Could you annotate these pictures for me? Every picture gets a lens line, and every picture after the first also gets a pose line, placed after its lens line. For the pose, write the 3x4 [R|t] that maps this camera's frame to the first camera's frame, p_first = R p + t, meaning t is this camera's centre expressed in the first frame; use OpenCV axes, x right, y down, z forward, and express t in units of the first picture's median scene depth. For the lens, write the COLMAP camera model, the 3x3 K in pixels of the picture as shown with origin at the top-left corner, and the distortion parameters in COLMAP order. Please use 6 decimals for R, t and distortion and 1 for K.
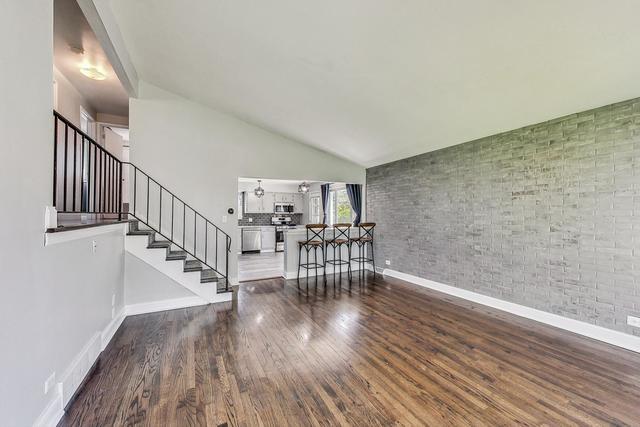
lens RADIAL K [[248.7, 0, 320.1], [0, 248.7, 208.2], [0, 0, 1]] dist [-0.000599, -0.000194]
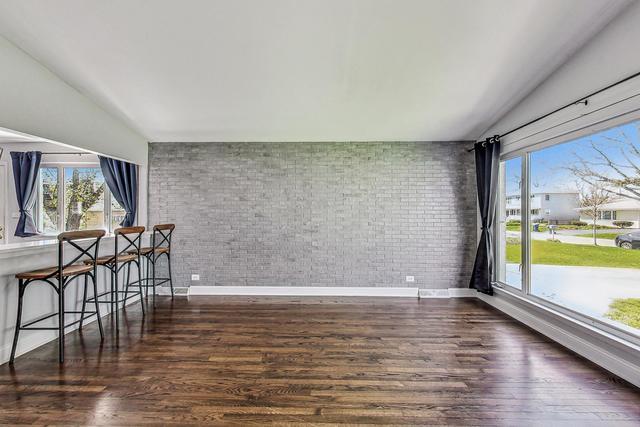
lens RADIAL K [[248.7, 0, 320.1], [0, 248.7, 208.2], [0, 0, 1]] dist [-0.000599, -0.000194]
pose [[0.477881, 0.021415, 0.878164, -0.280394], [-0.026400, 0.999601, -0.010010, 0.016855], [-0.878028, -0.018400, 0.478256, 0.458191]]
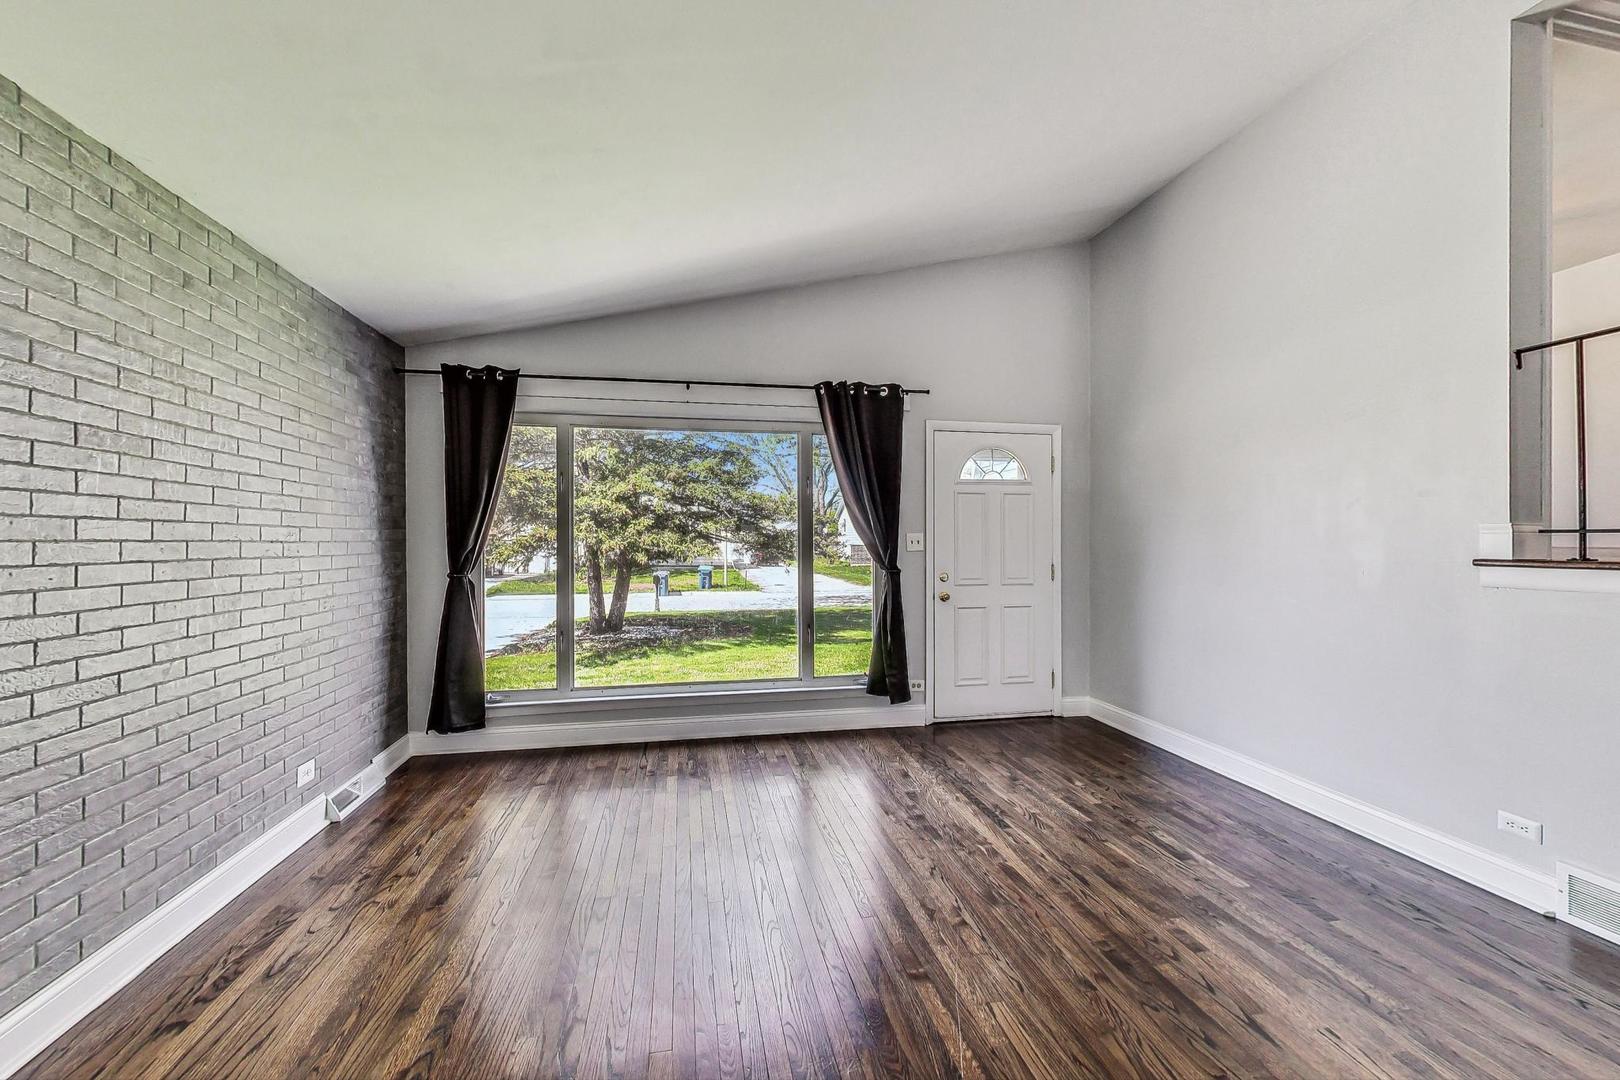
lens RADIAL K [[629.4, 0, 810.2], [0, 629.4, 526.6], [0, 0, 1]] dist [-0.000599, -0.000194]
pose [[-0.962369, 0.005303, 0.271694, 0.040279], [-0.008355, 0.998759, -0.049089, 0.034671], [-0.271617, -0.049512, -0.961131, 1.156610]]
